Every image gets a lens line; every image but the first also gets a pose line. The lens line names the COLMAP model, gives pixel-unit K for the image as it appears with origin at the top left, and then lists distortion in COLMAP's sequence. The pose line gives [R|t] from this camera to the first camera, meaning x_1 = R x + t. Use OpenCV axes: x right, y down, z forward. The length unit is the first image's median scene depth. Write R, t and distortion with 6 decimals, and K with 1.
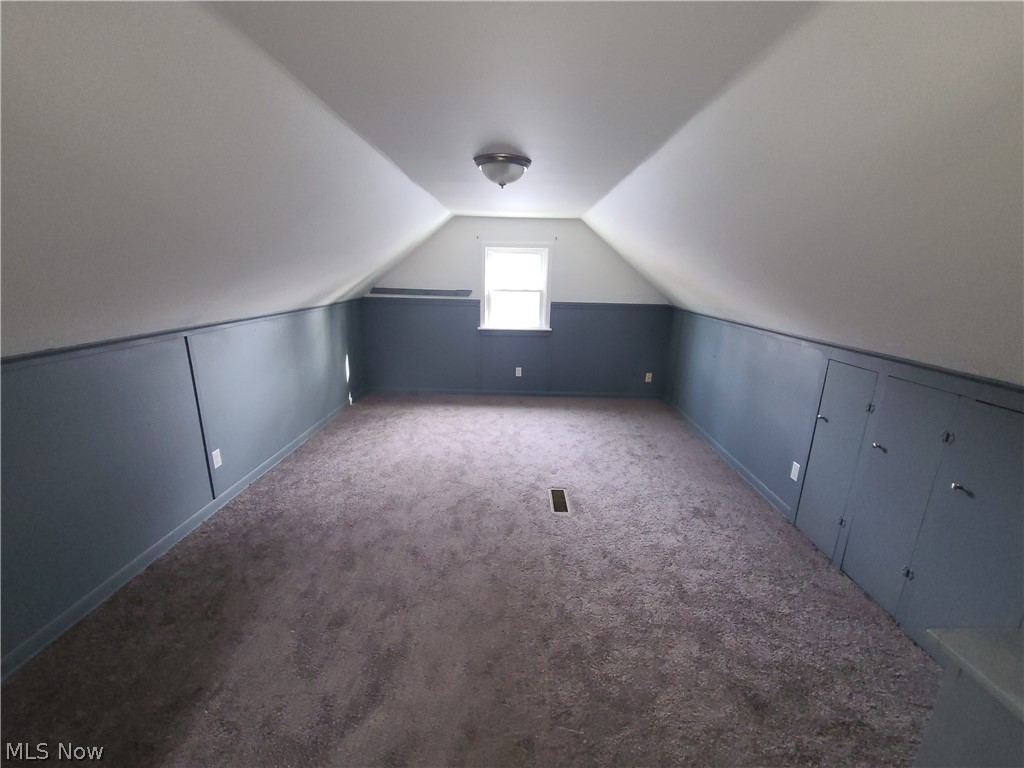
lens RADIAL K [[420.6, 0, 515.6], [0, 420.6, 385.2], [0, 0, 1]] dist [0.001041, -0.001783]
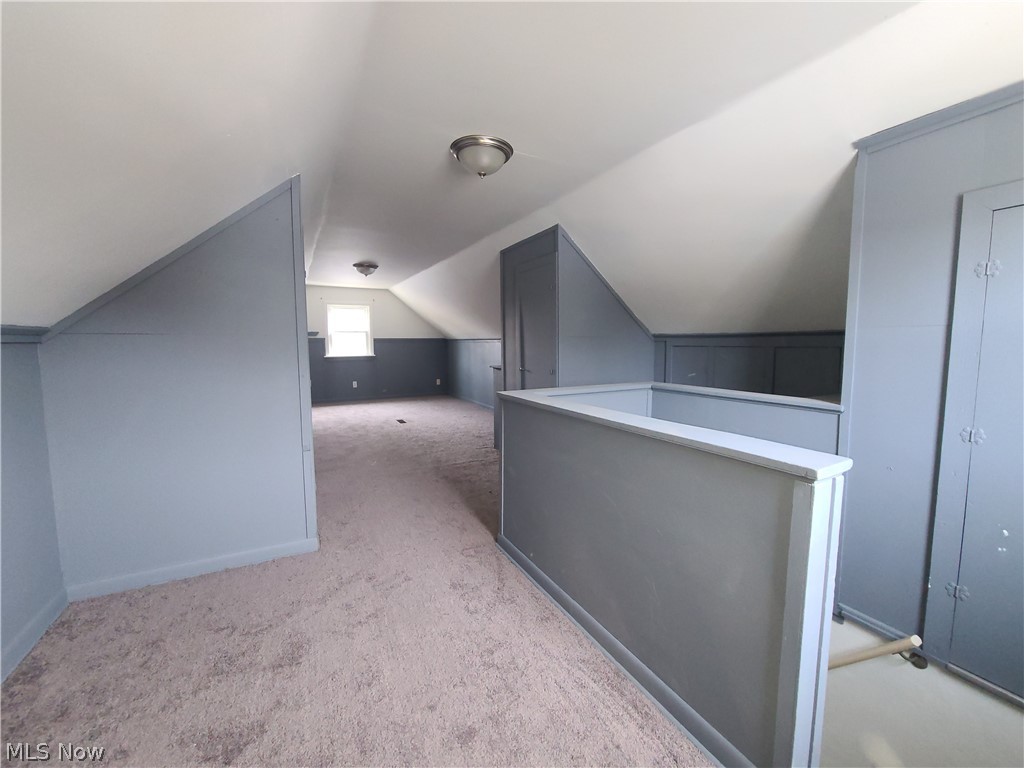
lens RADIAL K [[420.6, 0, 514.0], [0, 420.6, 381.5], [0, 0, 1]] dist [0.001041, -0.001783]
pose [[0.880422, -0.068062, 0.469281, -0.206731], [0.141197, 0.982383, -0.122422, 0.233136], [-0.452681, 0.174044, 0.874522, -0.608060]]
